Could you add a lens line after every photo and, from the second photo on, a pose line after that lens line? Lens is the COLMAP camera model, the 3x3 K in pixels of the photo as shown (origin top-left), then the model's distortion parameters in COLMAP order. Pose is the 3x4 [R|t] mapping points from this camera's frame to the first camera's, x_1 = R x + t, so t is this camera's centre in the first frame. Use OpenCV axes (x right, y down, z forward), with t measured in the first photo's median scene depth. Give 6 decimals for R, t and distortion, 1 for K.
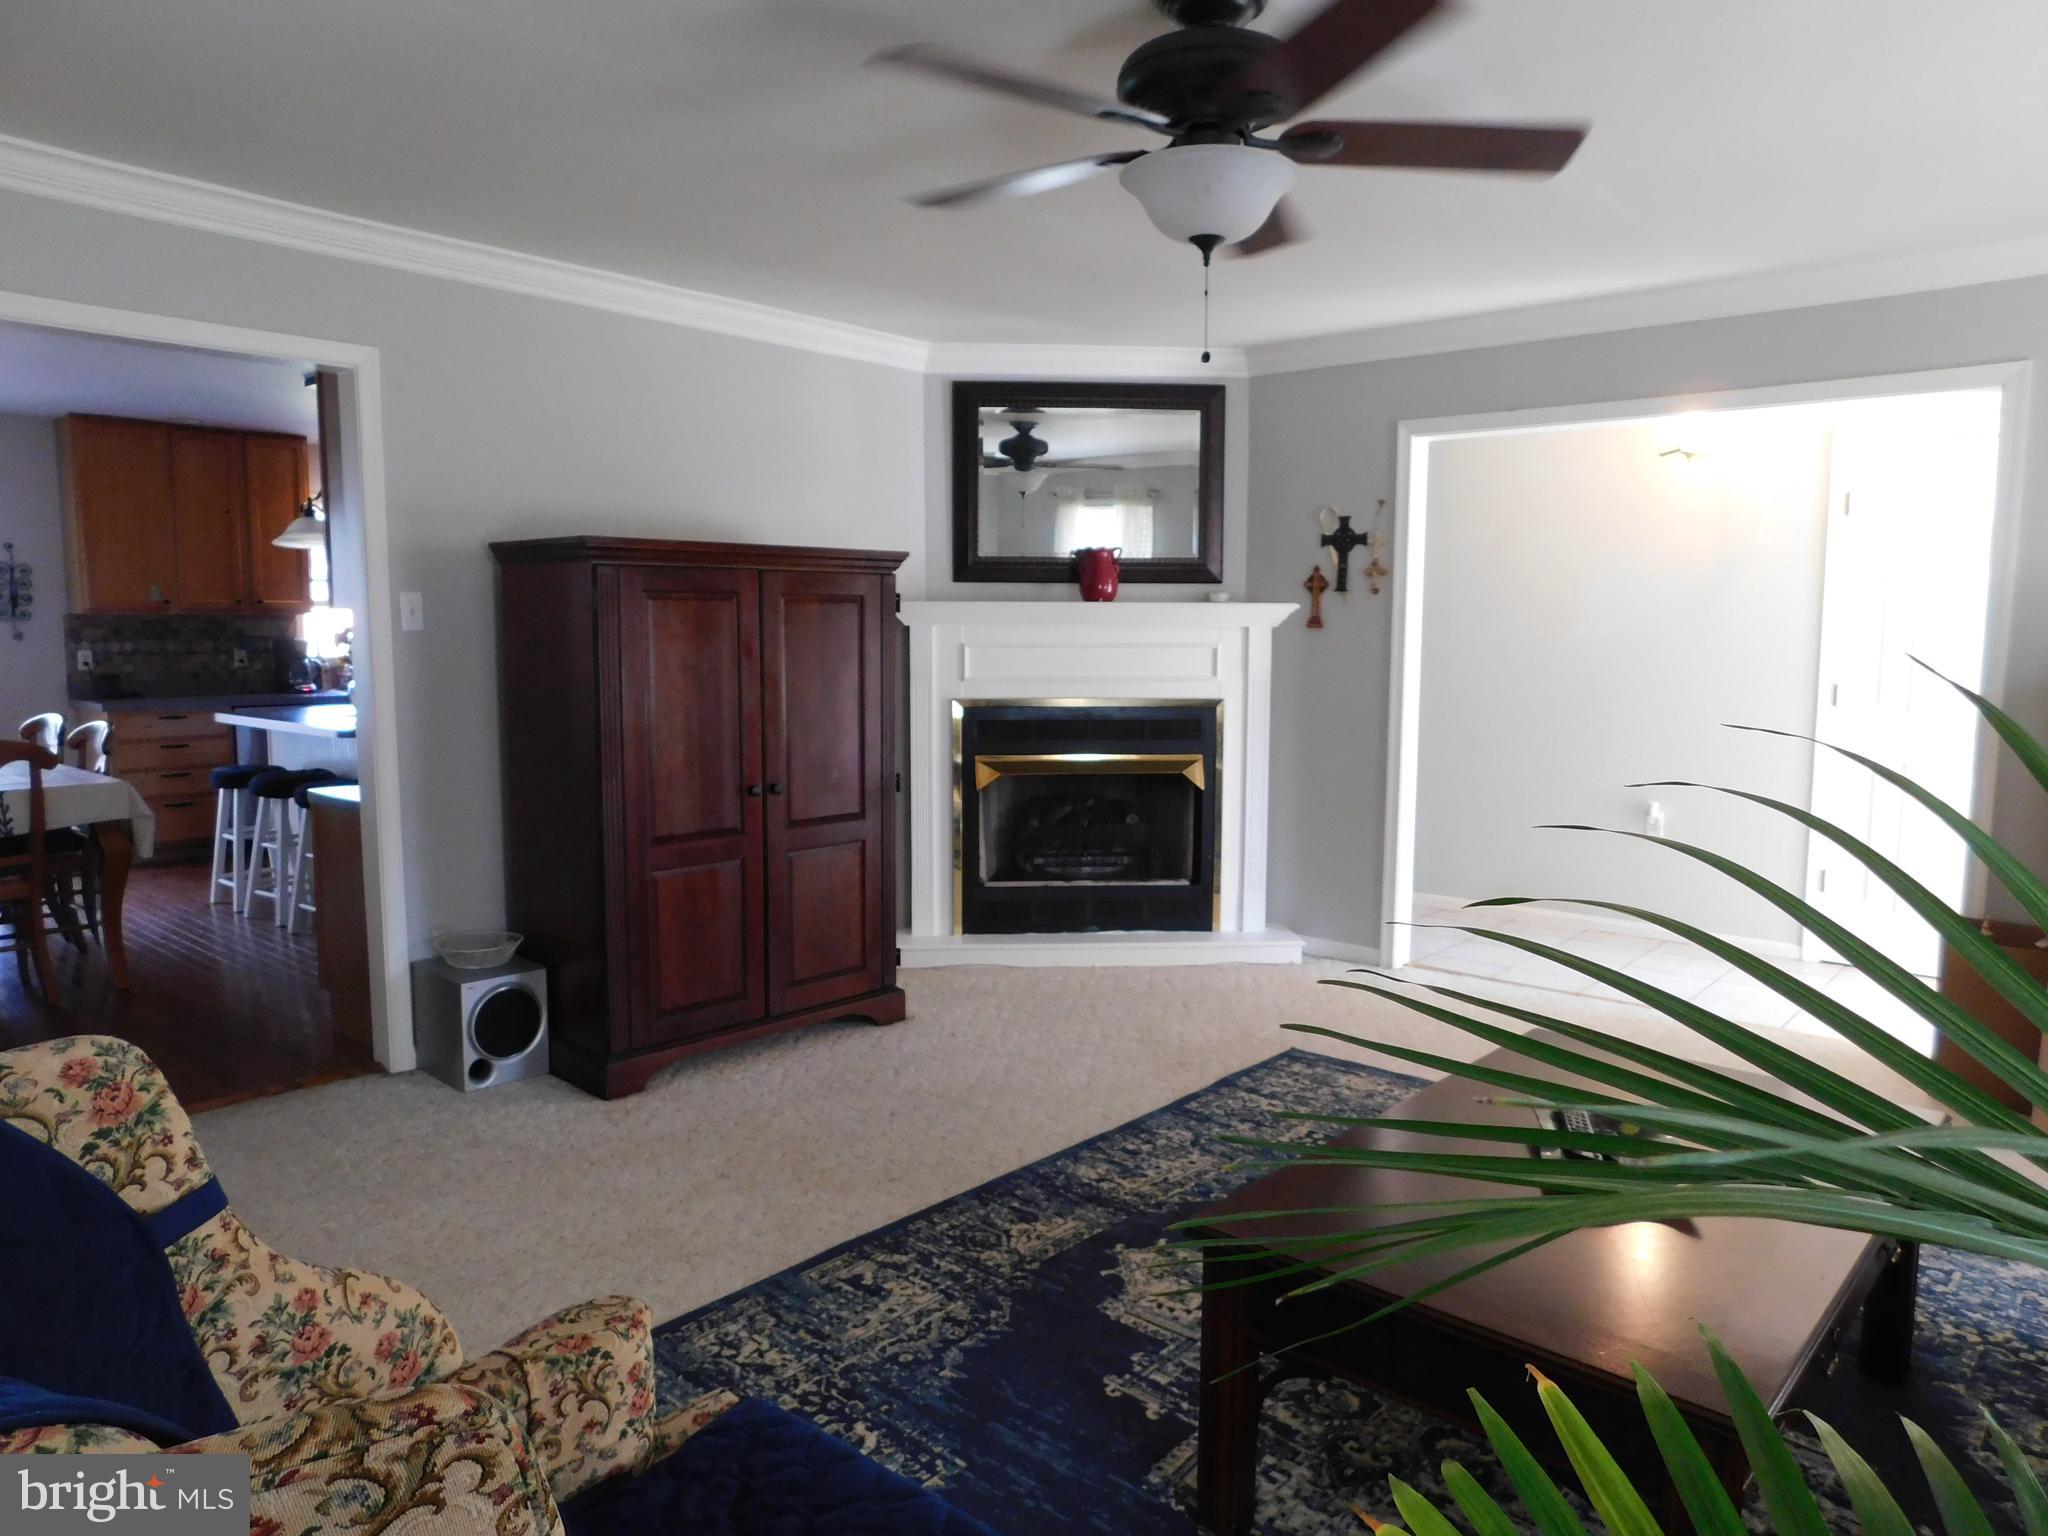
lens RADIAL K [[1370.6, 0, 1024.0], [0, 1370.6, 768.0], [0, 0, 1]] dist [-0.020661, 0.003767]
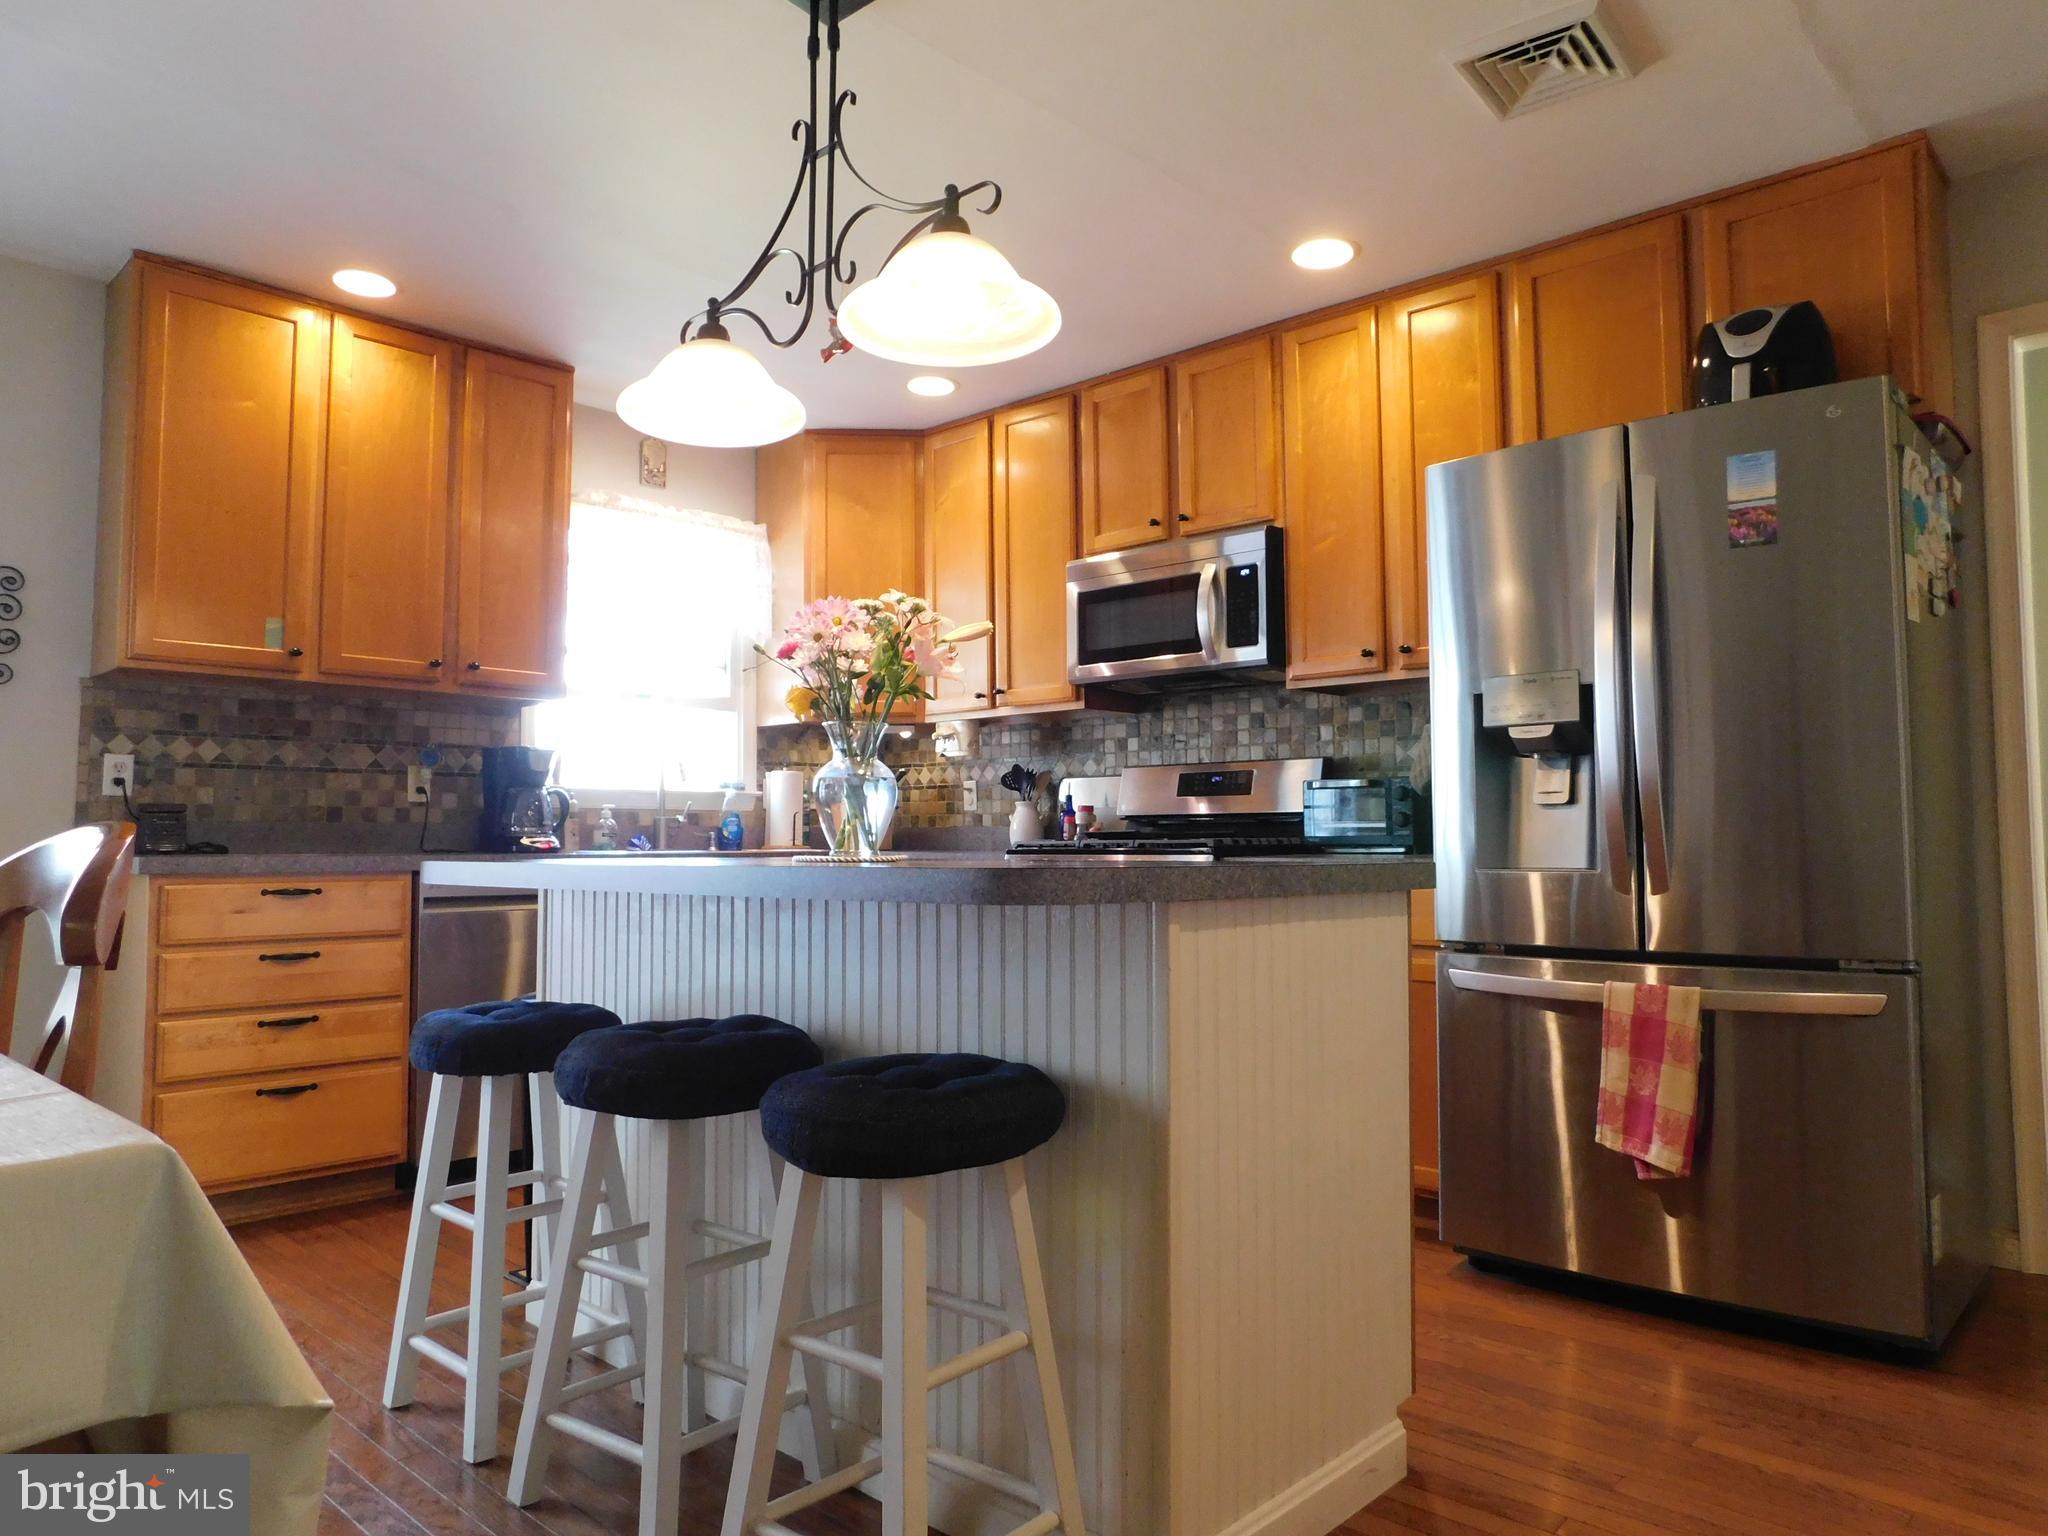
lens RADIAL K [[1370.6, 0, 1024.0], [0, 1370.6, 768.0], [0, 0, 1]] dist [-0.020661, 0.003767]
pose [[0.999362, -0.007288, -0.034964, -0.365315], [0.001523, 0.986767, -0.162135, -0.003372], [0.035683, 0.161978, 0.986149, 0.553763]]
